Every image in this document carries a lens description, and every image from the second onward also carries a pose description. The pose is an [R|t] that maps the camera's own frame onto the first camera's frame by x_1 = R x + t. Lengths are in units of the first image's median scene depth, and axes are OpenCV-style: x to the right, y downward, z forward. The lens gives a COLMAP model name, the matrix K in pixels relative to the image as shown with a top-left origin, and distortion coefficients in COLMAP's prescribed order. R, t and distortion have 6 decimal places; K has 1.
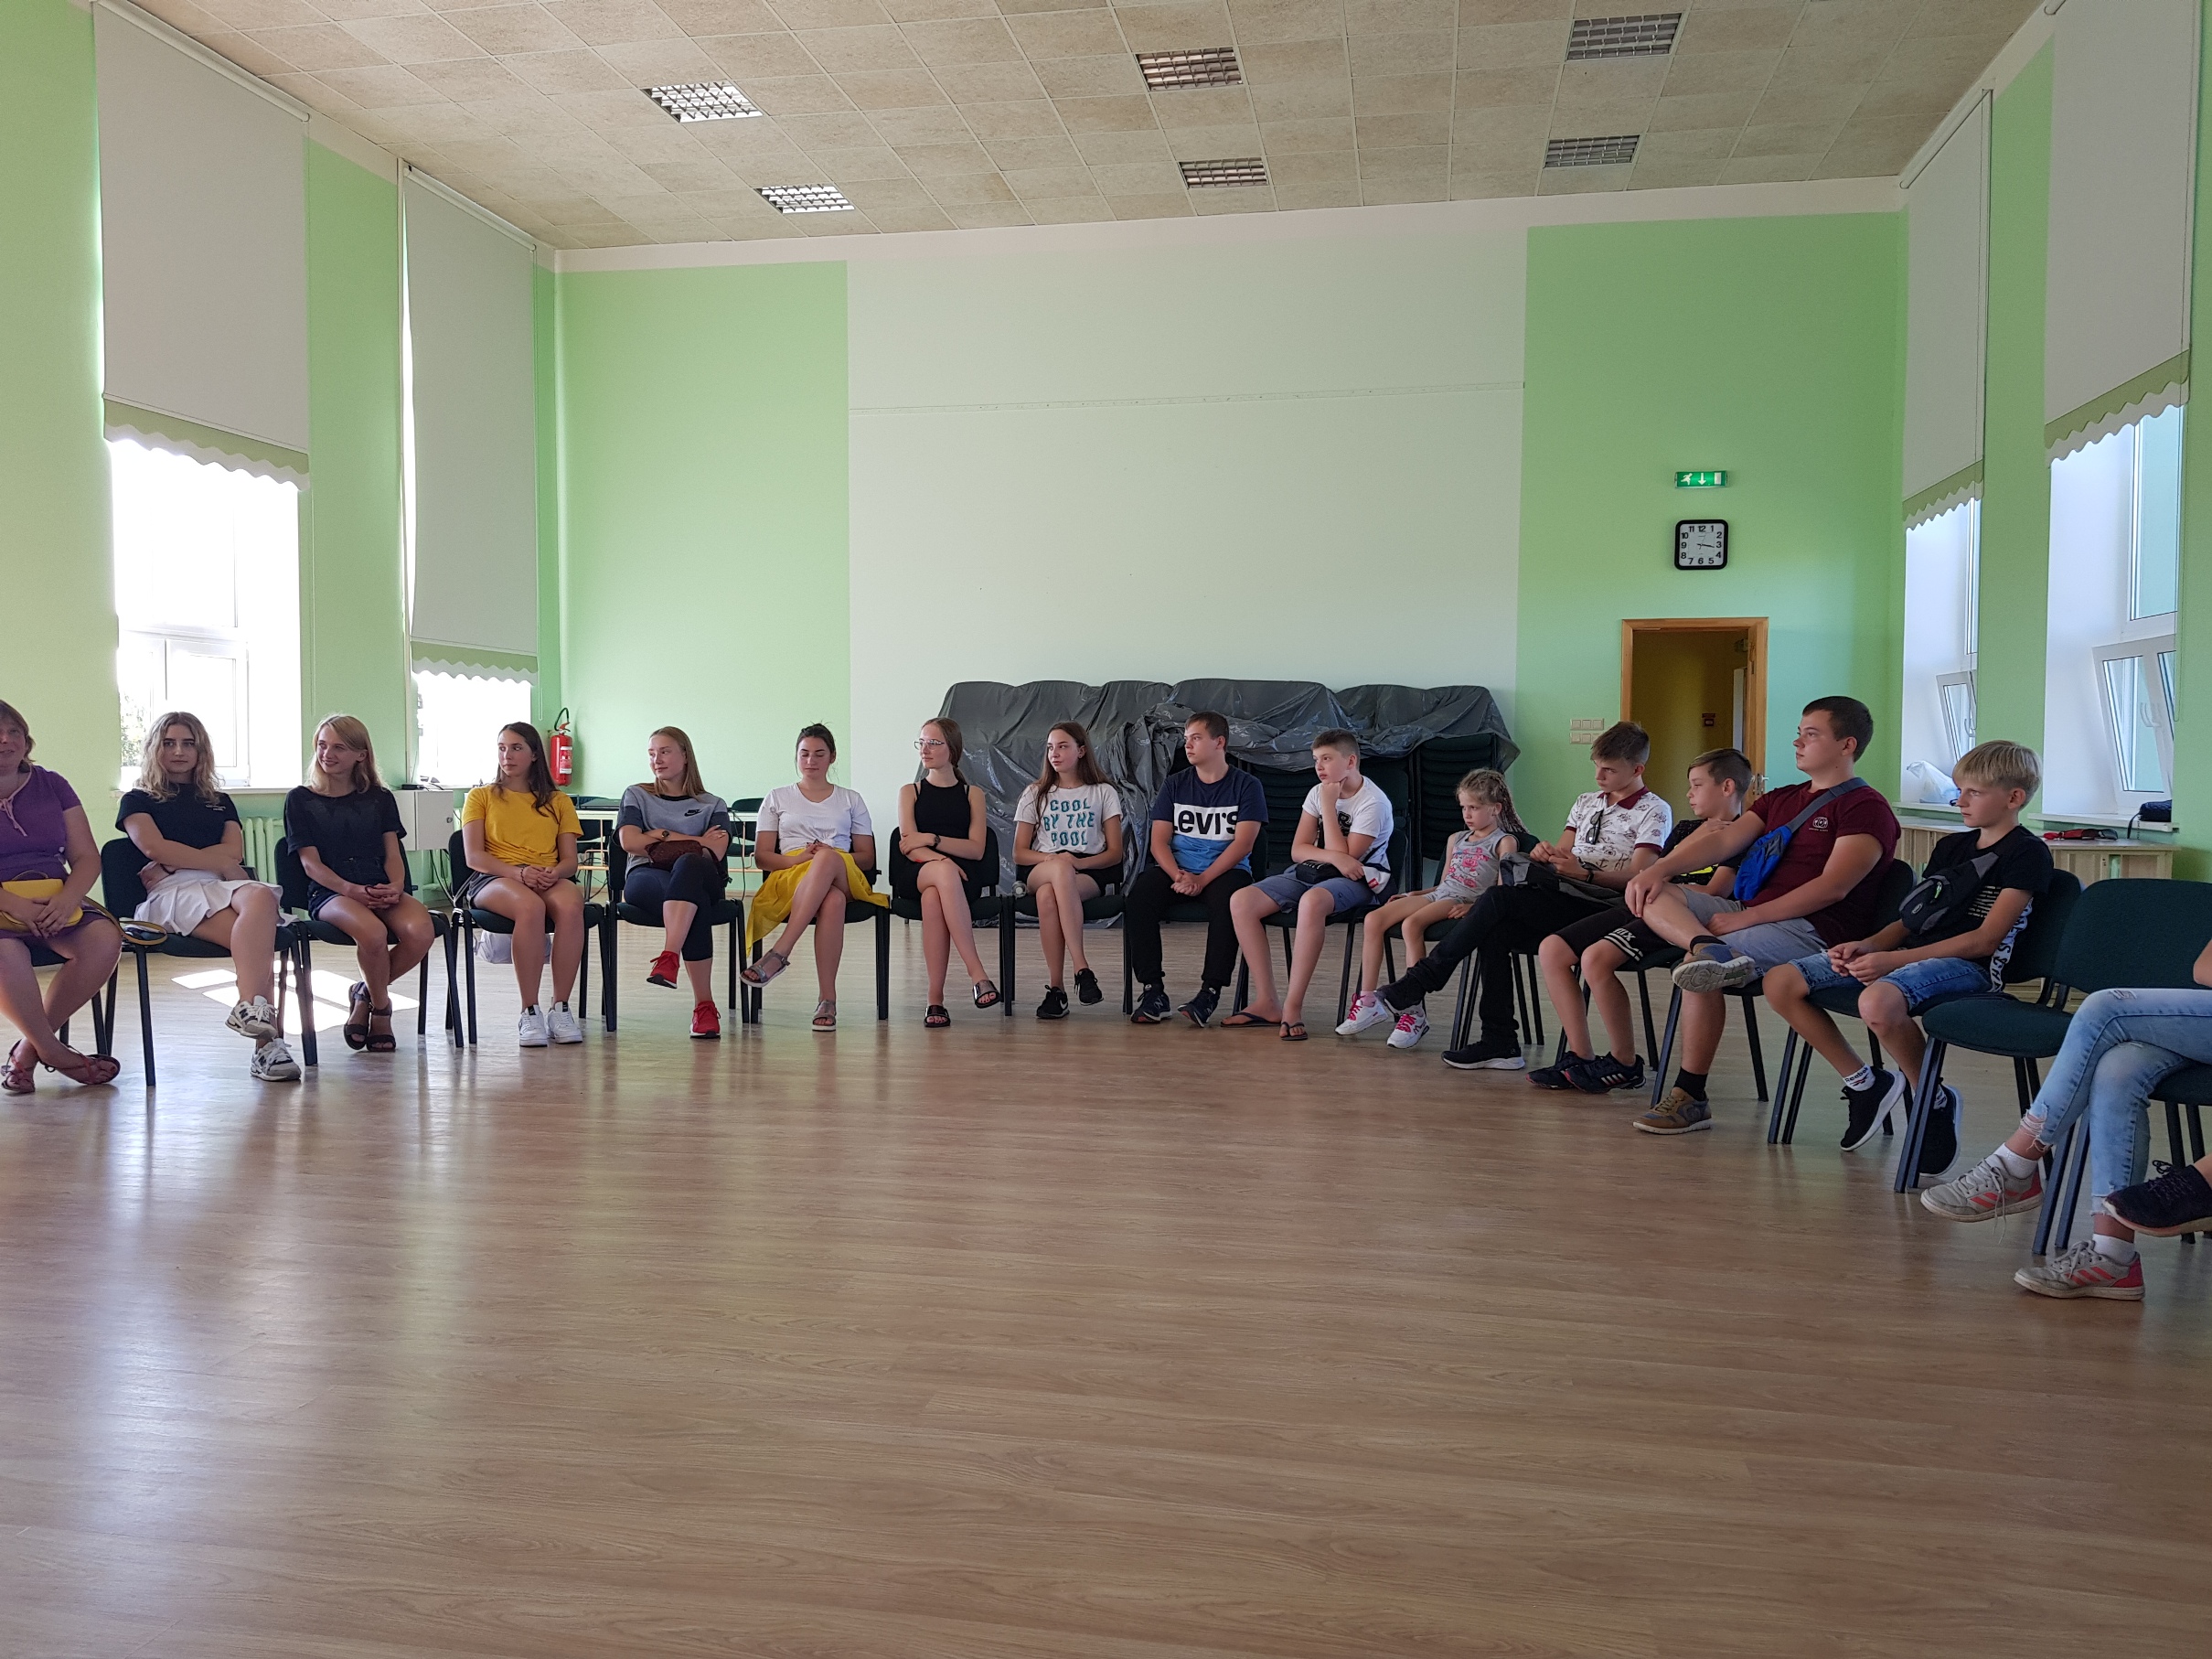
lens RADIAL K [[1791.2, 0, 1093.5], [0, 1791.2, 834.5], [0, 0, 1]] dist [0.079241, -0.150758]
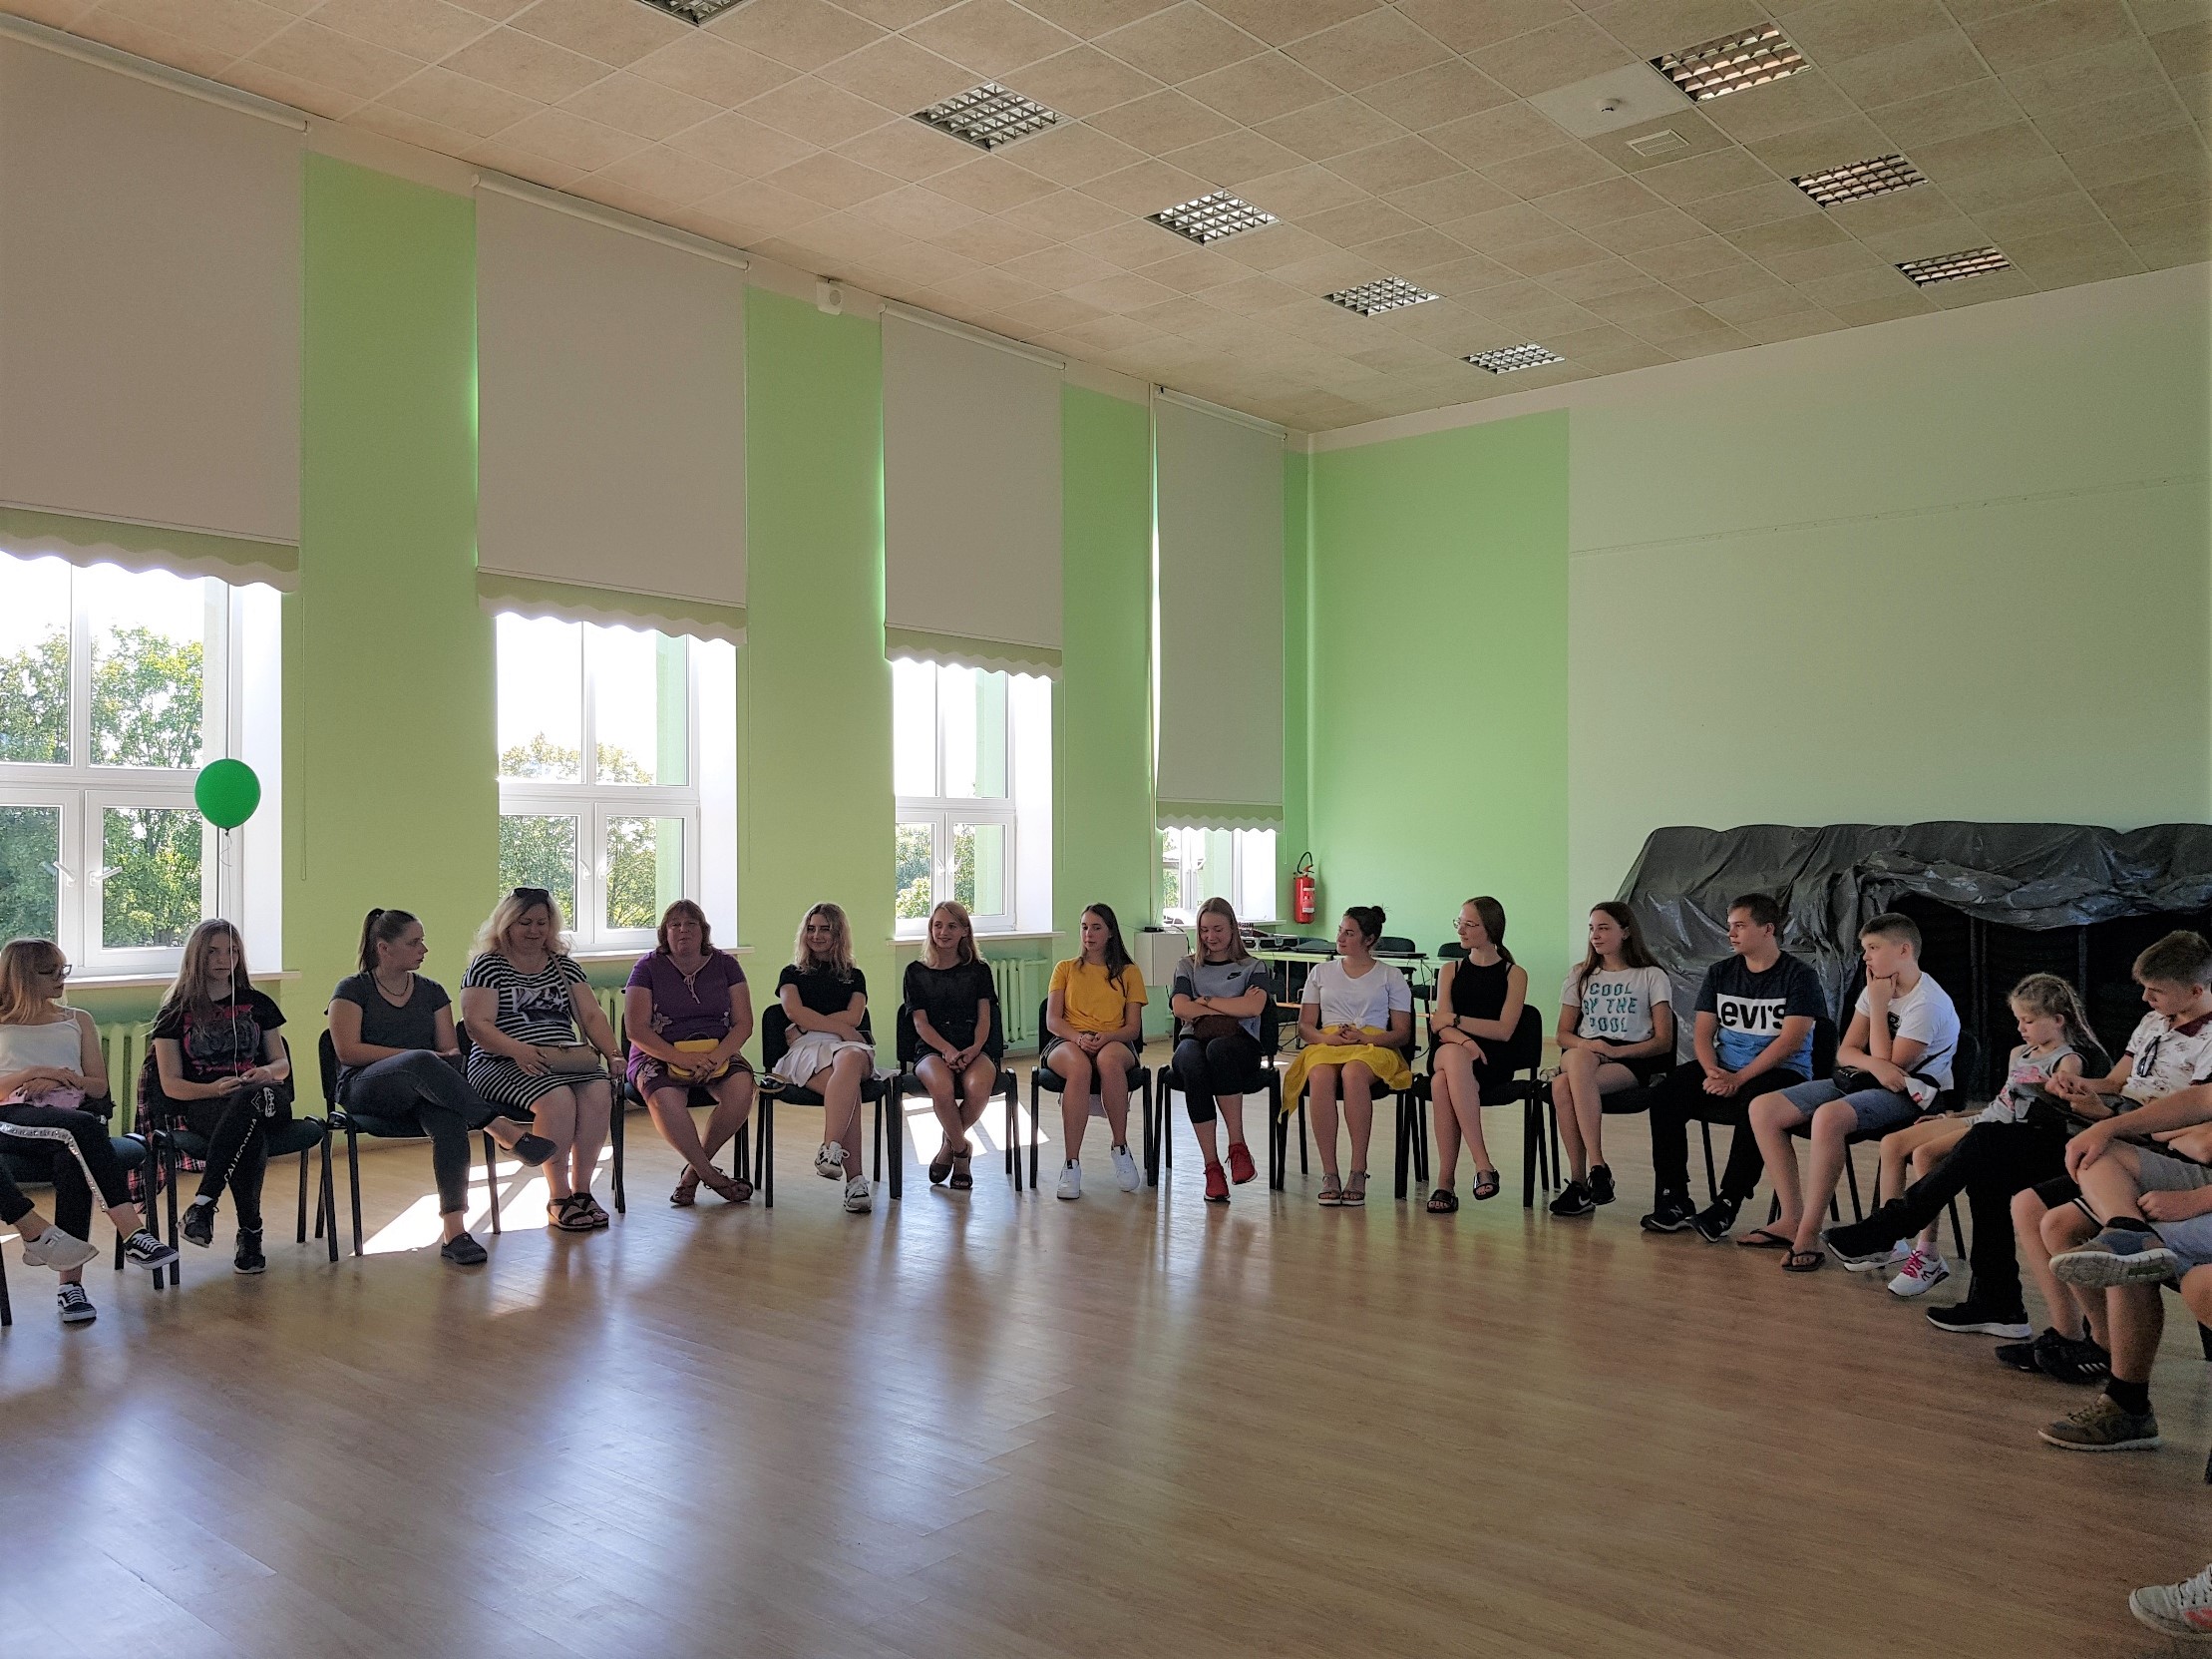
lens RADIAL K [[1791.4, 0, 1093.5], [0, 1791.4, 834.5], [0, 0, 1]] dist [0.079241, -0.150758]
pose [[0.857907, -0.008908, -0.513728, 0.251976], [-0.015546, 0.998942, -0.043282, -0.054381], [0.513570, 0.045119, 0.856860, 0.020908]]
